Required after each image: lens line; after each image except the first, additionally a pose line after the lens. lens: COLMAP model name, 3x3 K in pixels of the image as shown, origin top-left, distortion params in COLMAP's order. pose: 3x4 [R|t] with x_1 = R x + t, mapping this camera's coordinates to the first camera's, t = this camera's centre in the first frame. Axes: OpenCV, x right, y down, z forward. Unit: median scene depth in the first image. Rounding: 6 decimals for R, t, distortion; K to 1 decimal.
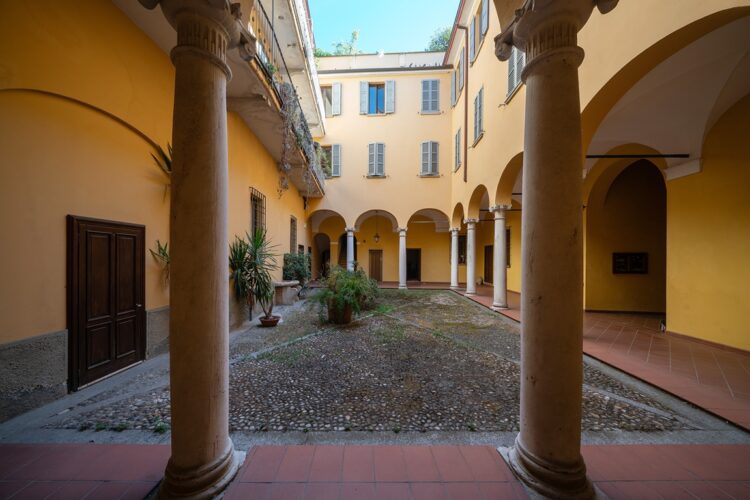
lens RADIAL K [[259.5, 0, 371.9], [0, 259.5, 257.6], [0, 0, 1]] dist [-0.004026, -0.000361]
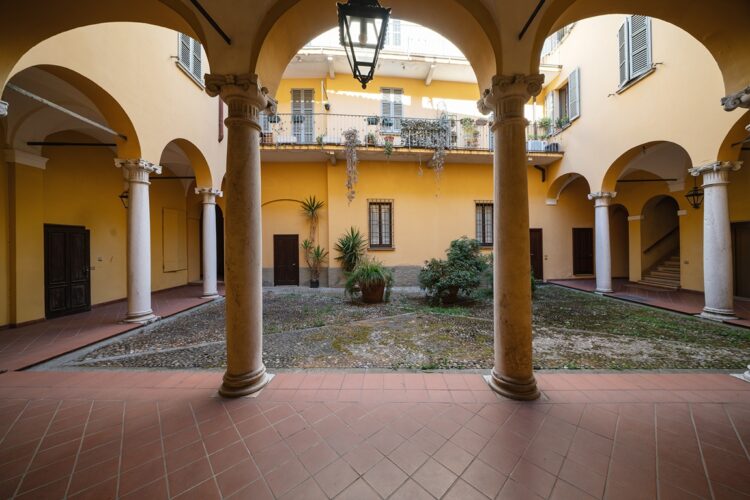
lens RADIAL K [[259.5, 0, 390.0], [0, 259.5, 246.3], [0, 0, 1]] dist [-0.004026, -0.000361]
pose [[0.049951, -0.009523, -0.998706, 0.495055], [0.012861, 0.999878, -0.008891, 0.008705], [0.998669, -0.012401, 0.050067, 0.495562]]
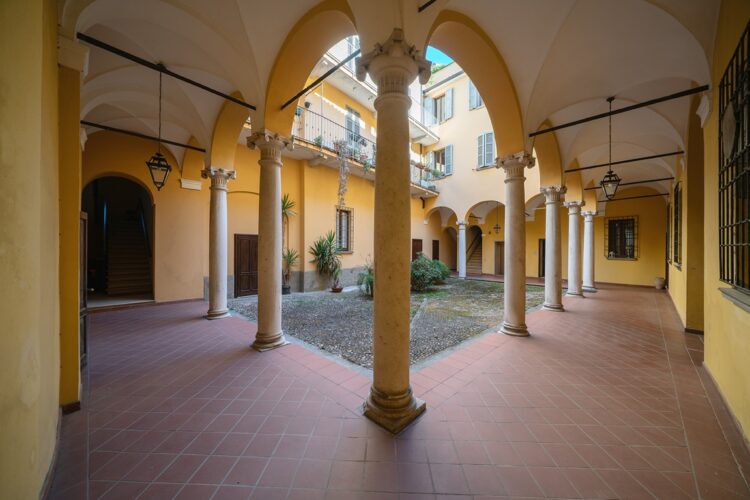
lens RADIAL K [[259.5, 0, 378.1], [0, 259.5, 250.4], [0, 0, 1]] dist [-0.004026, -0.000361]
pose [[0.736917, 0.000269, -0.675983, 0.383448], [-0.000376, 1.000000, -0.000011, 0.003141], [0.675983, 0.000262, 0.736917, -0.002992]]
